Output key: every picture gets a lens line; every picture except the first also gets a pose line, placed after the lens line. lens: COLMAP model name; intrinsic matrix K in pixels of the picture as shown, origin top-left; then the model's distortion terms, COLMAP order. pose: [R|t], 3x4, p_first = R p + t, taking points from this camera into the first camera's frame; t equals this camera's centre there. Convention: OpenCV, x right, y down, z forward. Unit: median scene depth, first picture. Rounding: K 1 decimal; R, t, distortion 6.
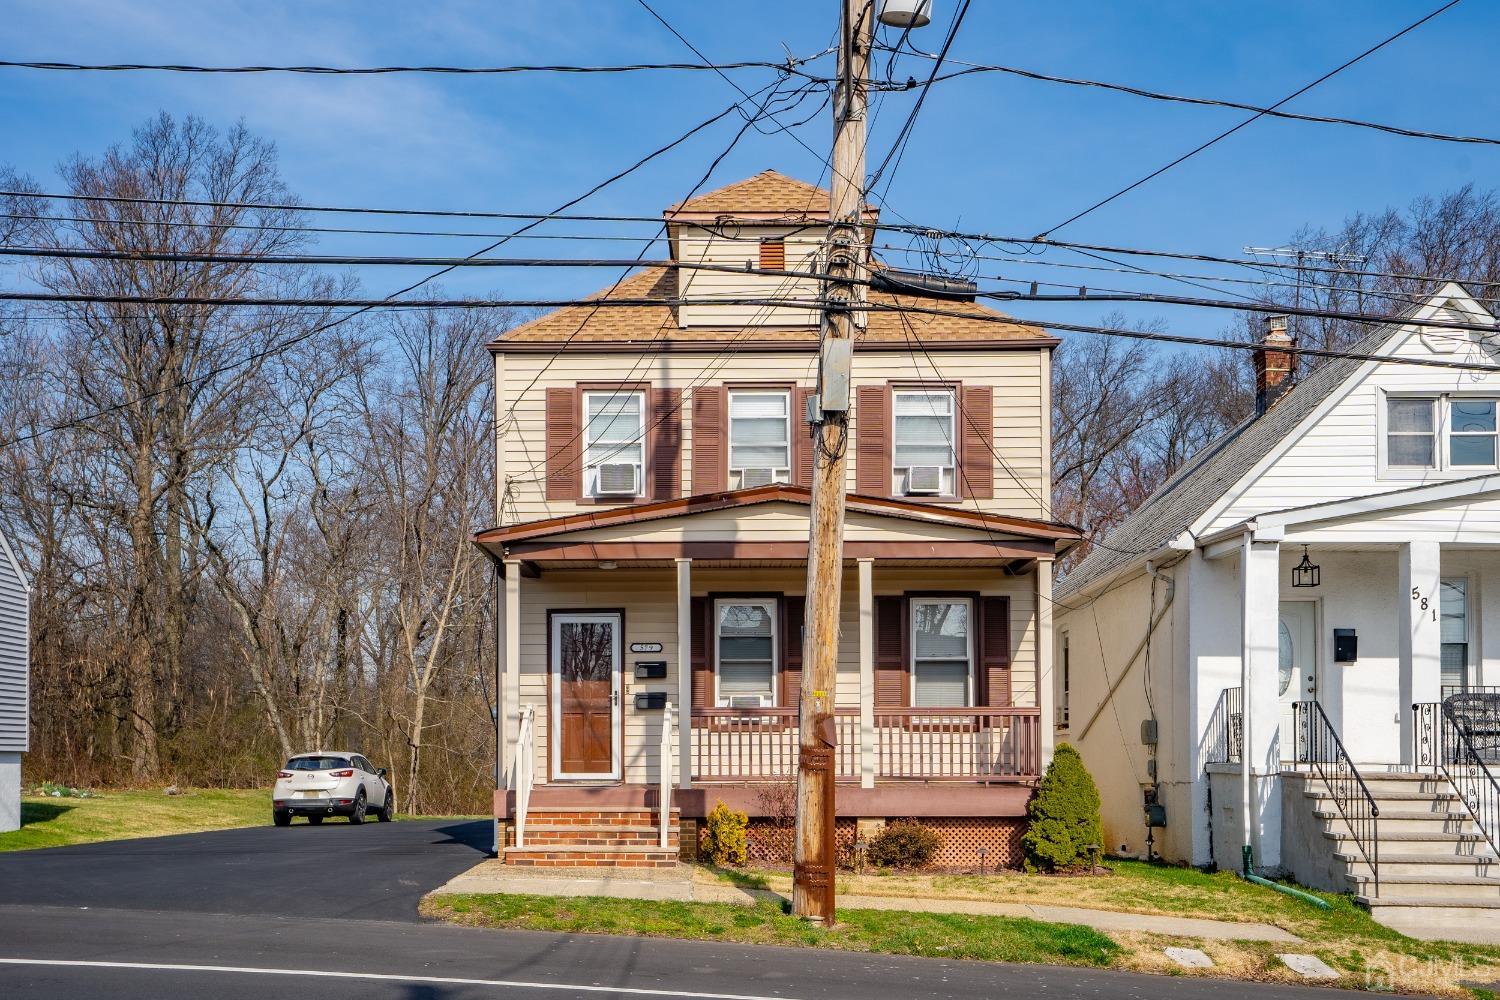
lens RADIAL K [[1618.0, 0, 750.0], [0, 1618.0, 500.0], [0, 0, 1]] dist [0.089593, 0.016628]
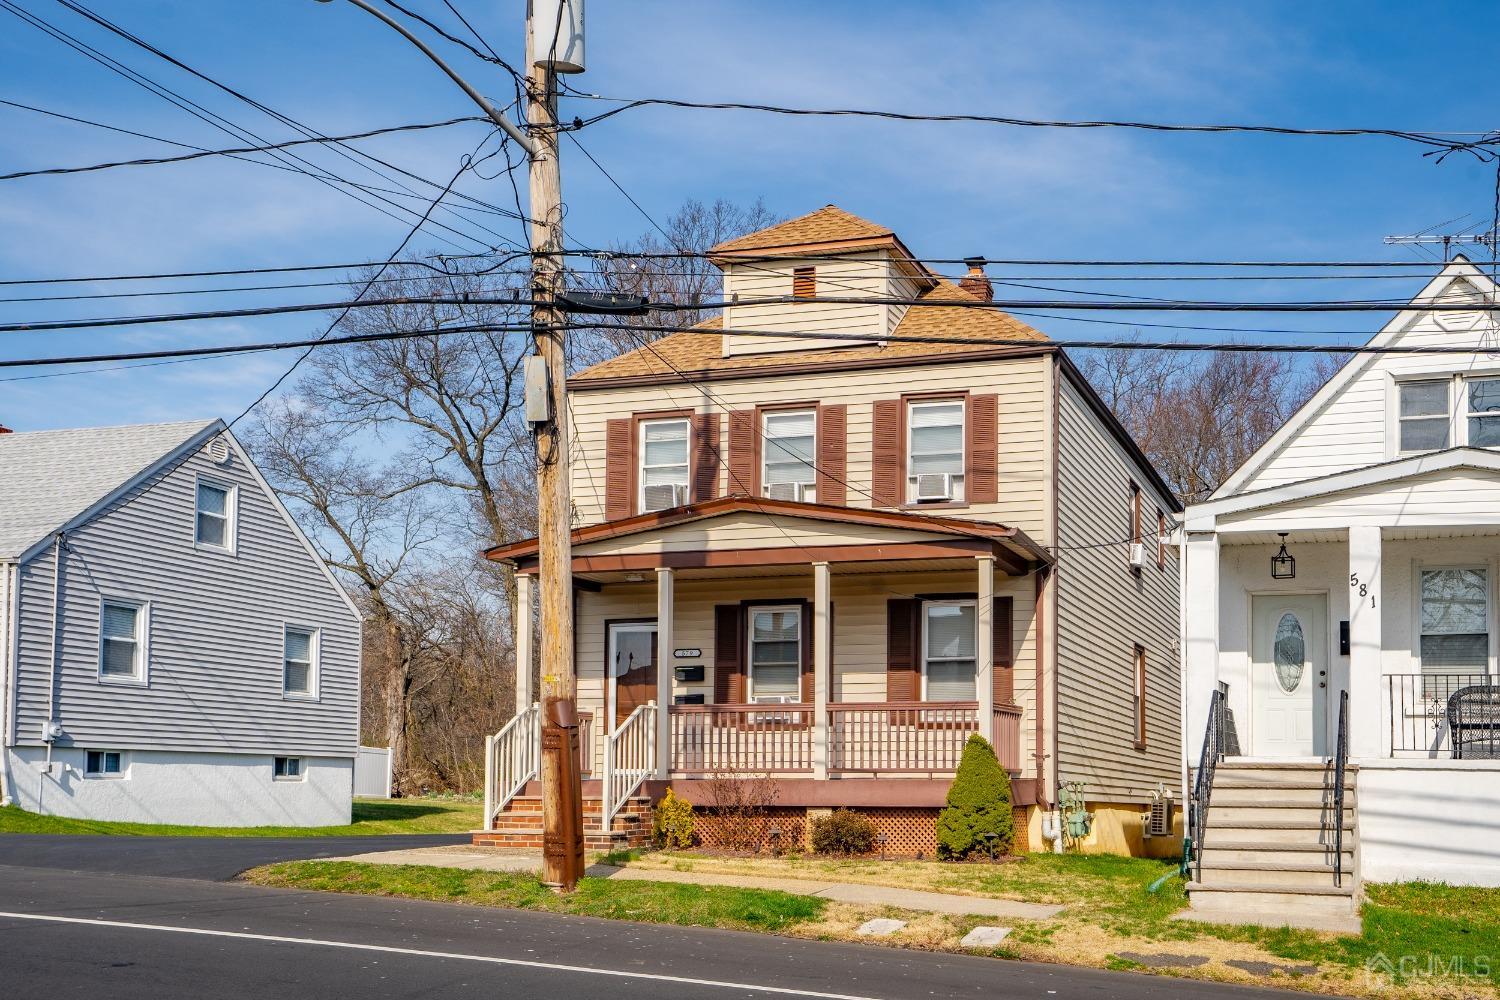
lens RADIAL K [[1573.4, 0, 869.7], [0, 1573.4, 483.9], [0, 0, 1]] dist [0.075968, 0.003226]
pose [[0.961587, -0.045430, -0.270714, 0.344673], [0.036337, 0.998597, -0.038511, 0.023054], [0.272083, 0.027194, 0.961889, 0.015200]]
